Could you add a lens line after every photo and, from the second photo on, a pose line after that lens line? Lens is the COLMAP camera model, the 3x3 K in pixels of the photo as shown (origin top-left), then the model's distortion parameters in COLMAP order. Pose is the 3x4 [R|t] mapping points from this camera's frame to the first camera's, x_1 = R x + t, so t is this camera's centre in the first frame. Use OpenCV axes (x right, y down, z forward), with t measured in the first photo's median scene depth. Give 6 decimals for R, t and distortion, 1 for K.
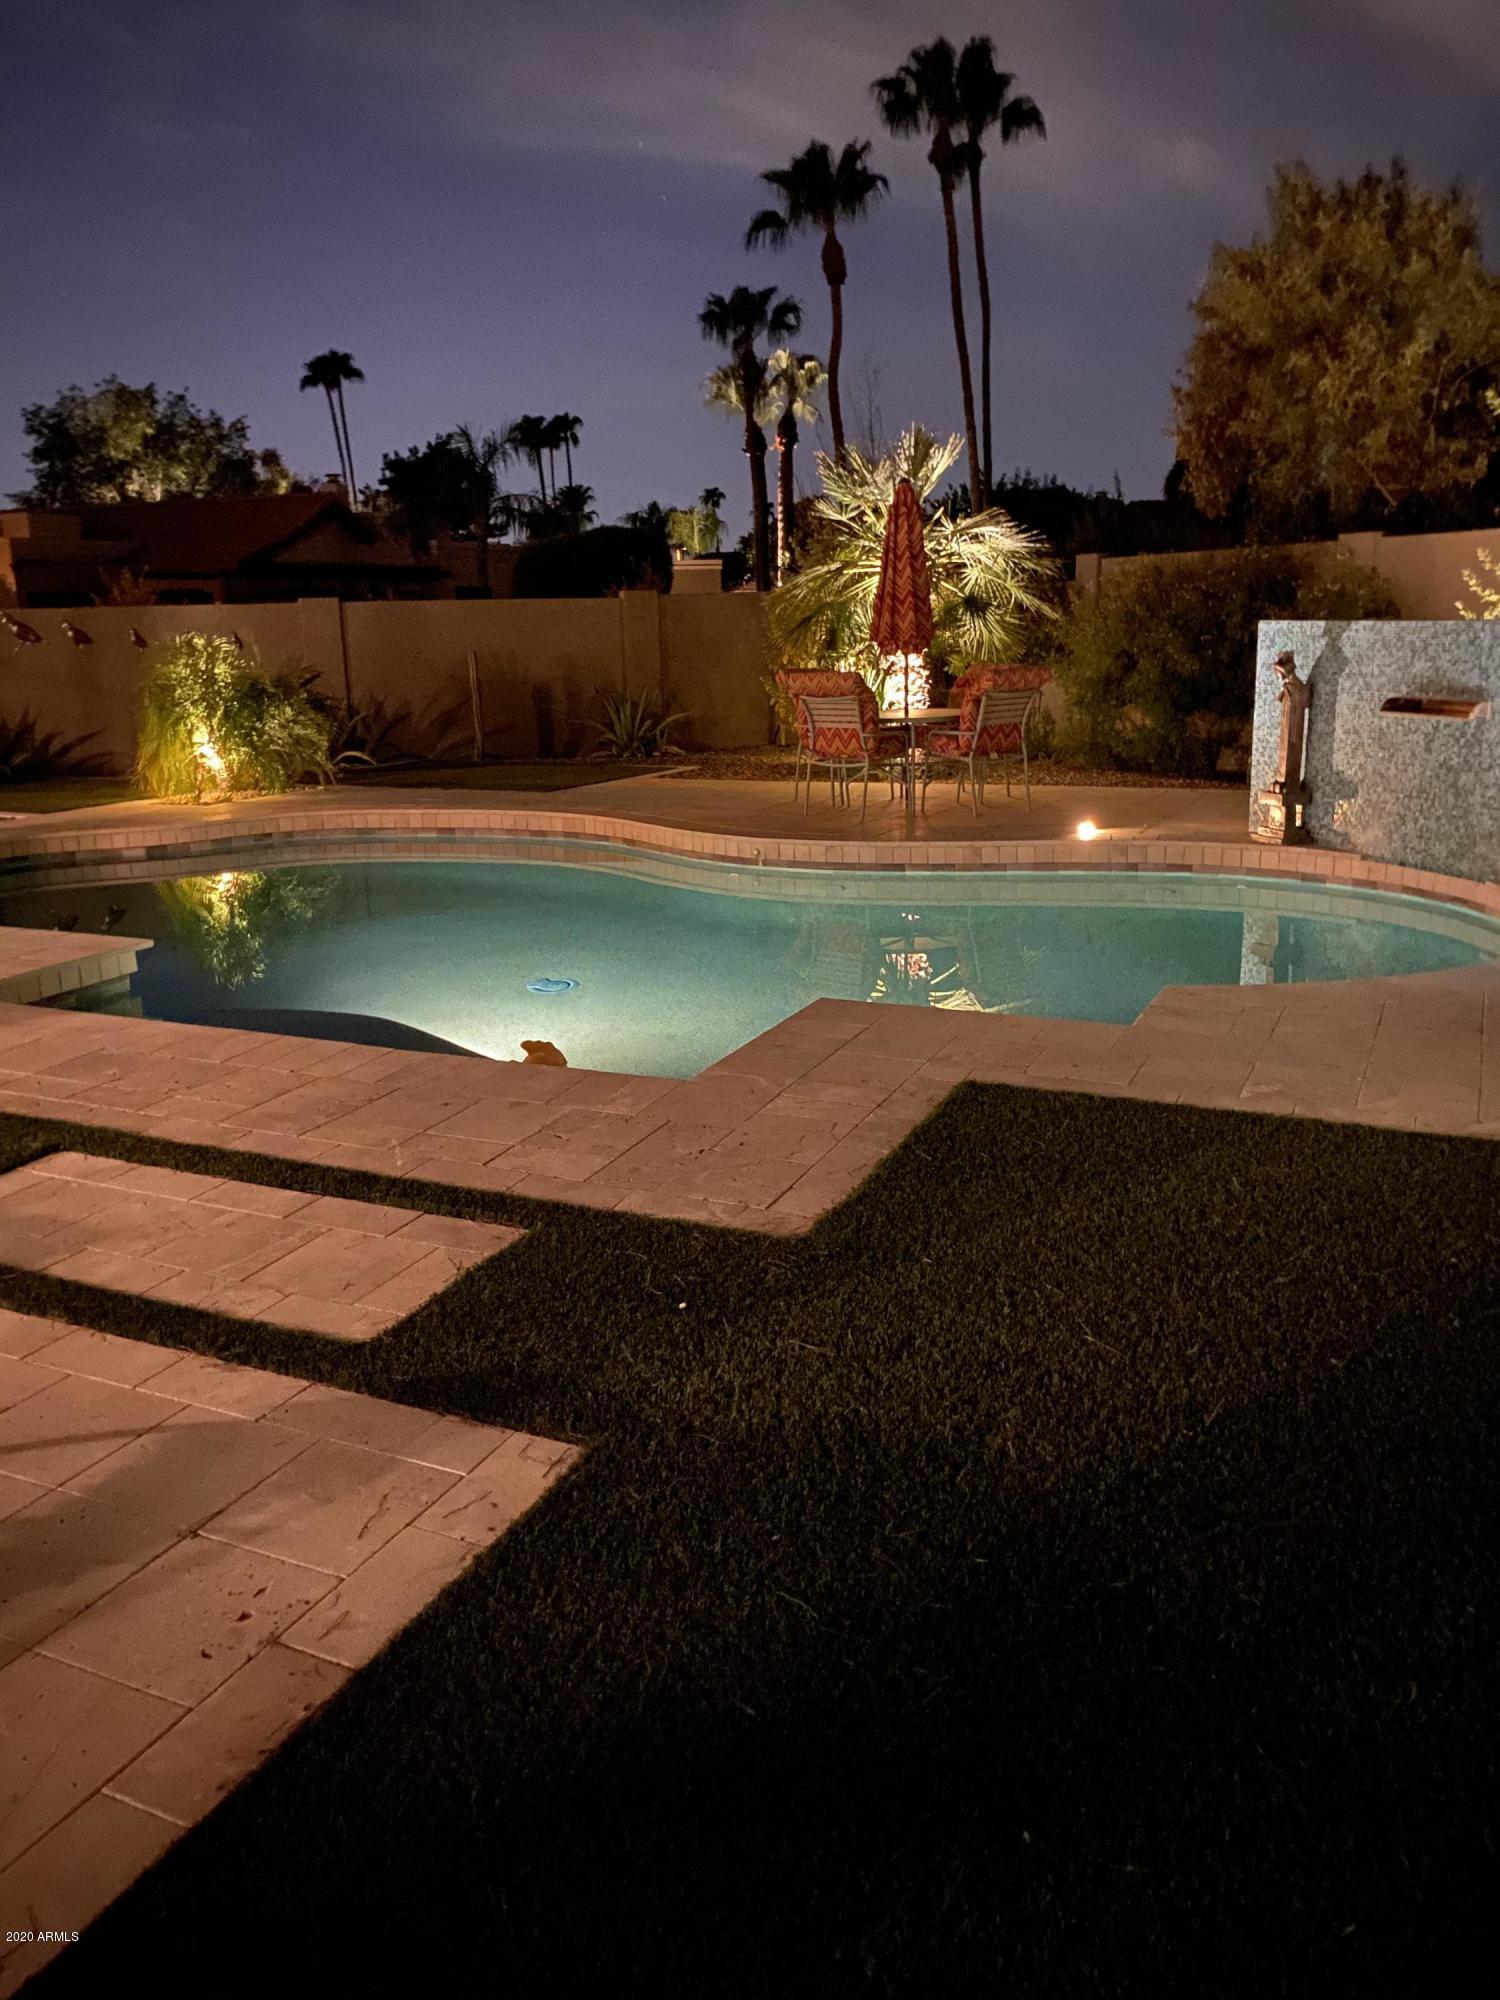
lens RADIAL K [[1524.2, 0, 748.8], [0, 1524.2, 993.8], [0, 0, 1]] dist [0.059185, -0.051509]
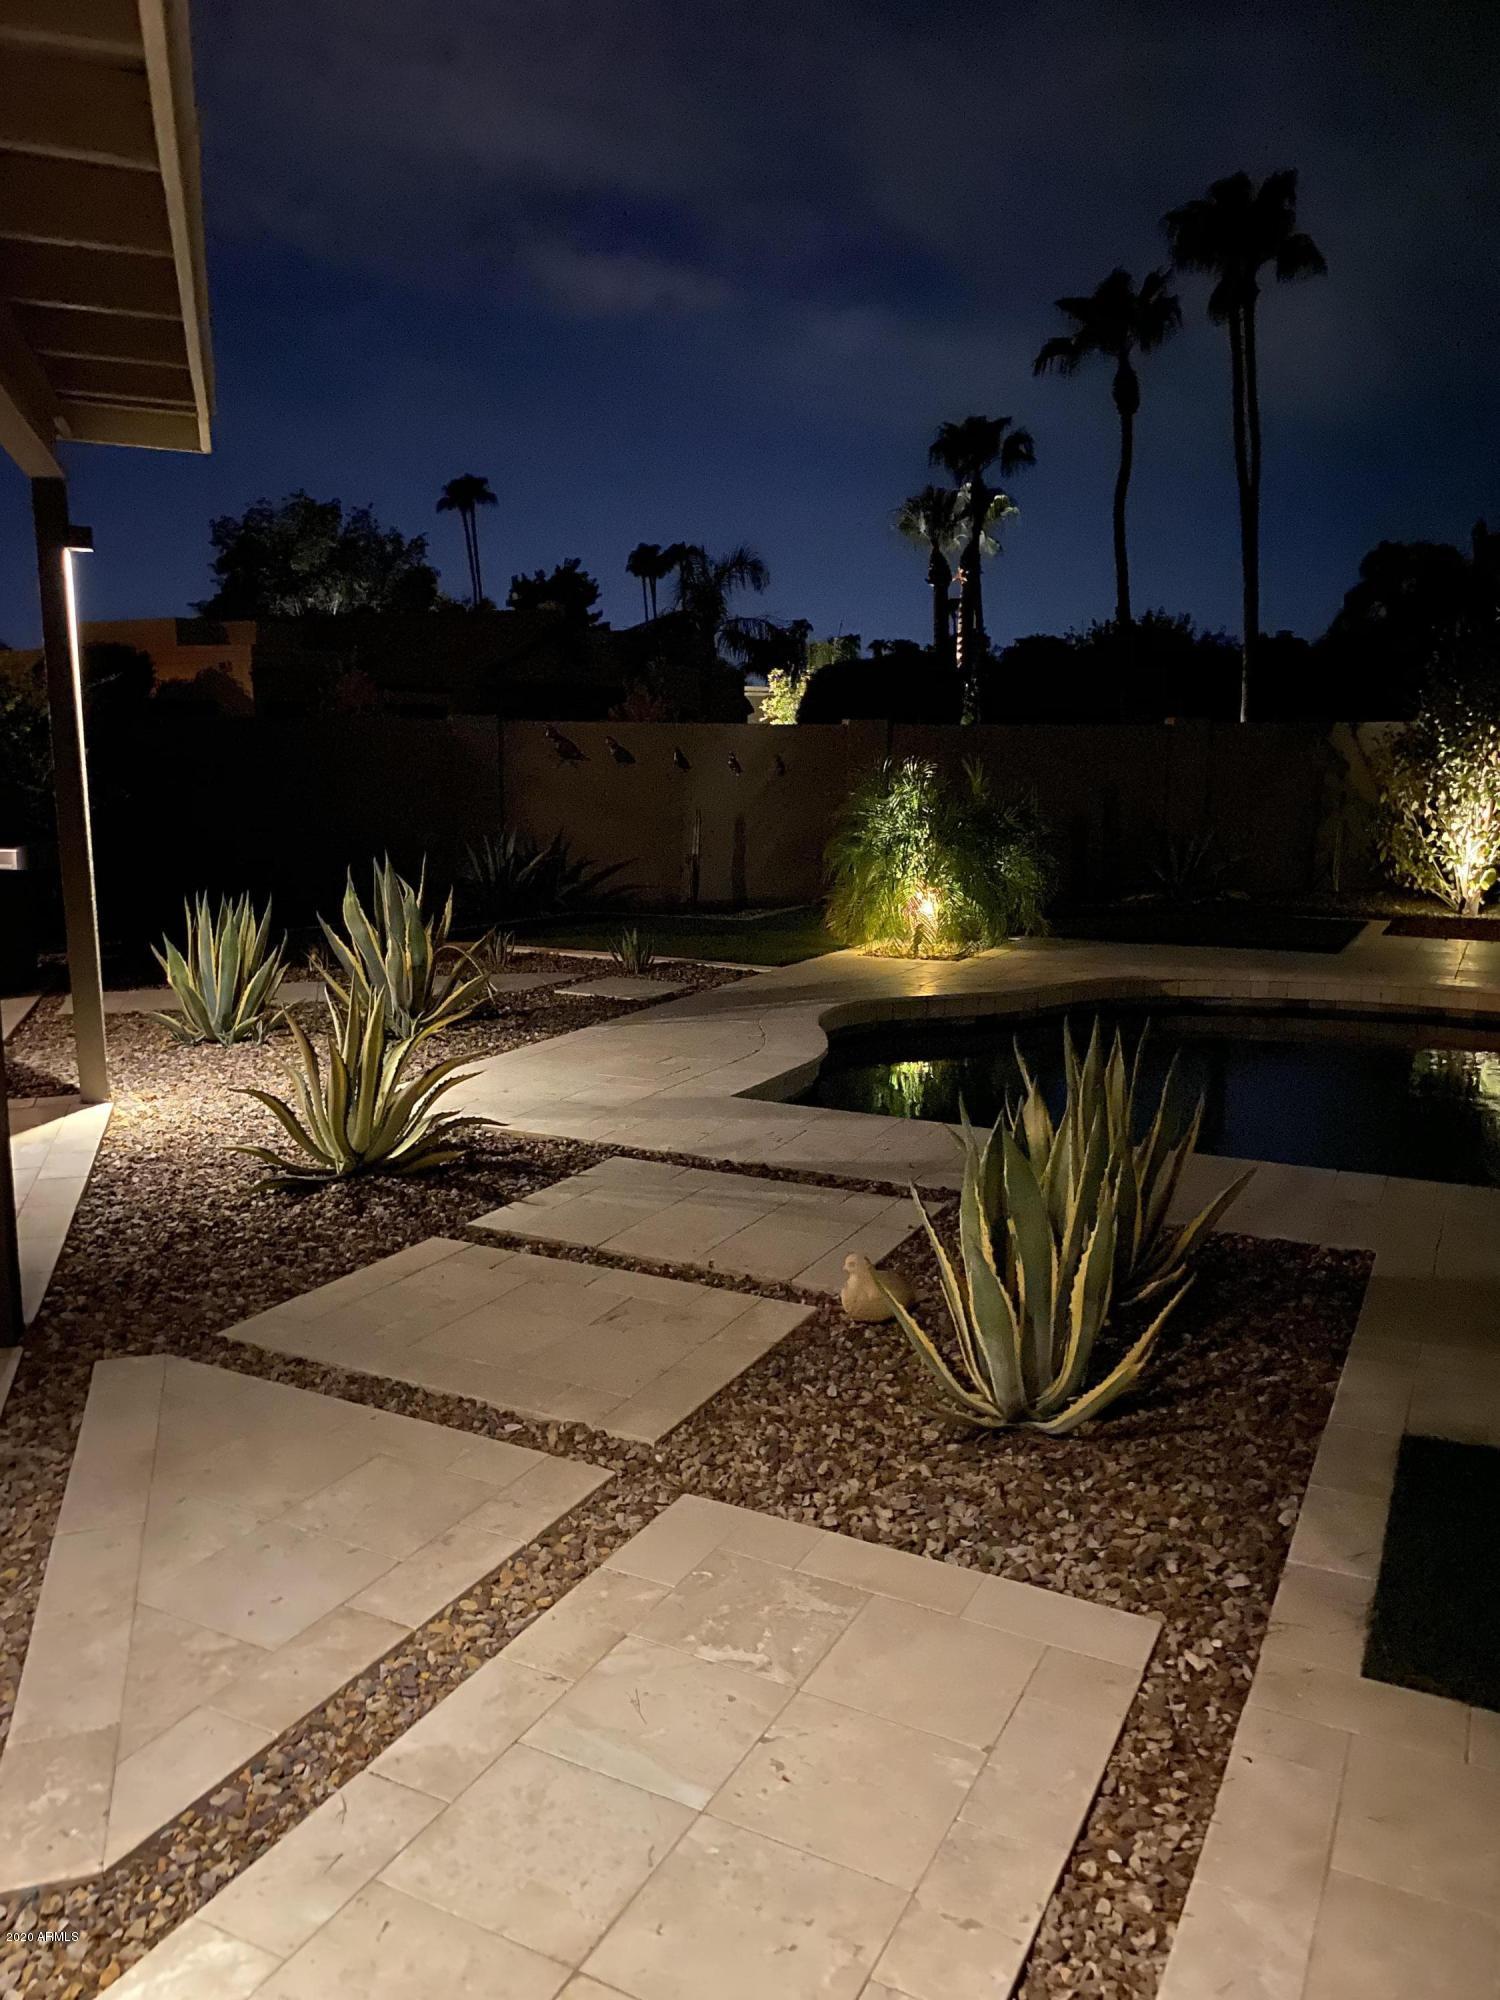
lens RADIAL K [[1524.2, 0, 751.6], [0, 1524.2, 1008.6], [0, 0, 1]] dist [0.059185, -0.051509]
pose [[0.999333, 0.033780, -0.013889, -0.095726], [-0.034673, 0.996943, -0.070022, -0.007561], [0.011482, 0.070457, 0.997449, 0.037556]]
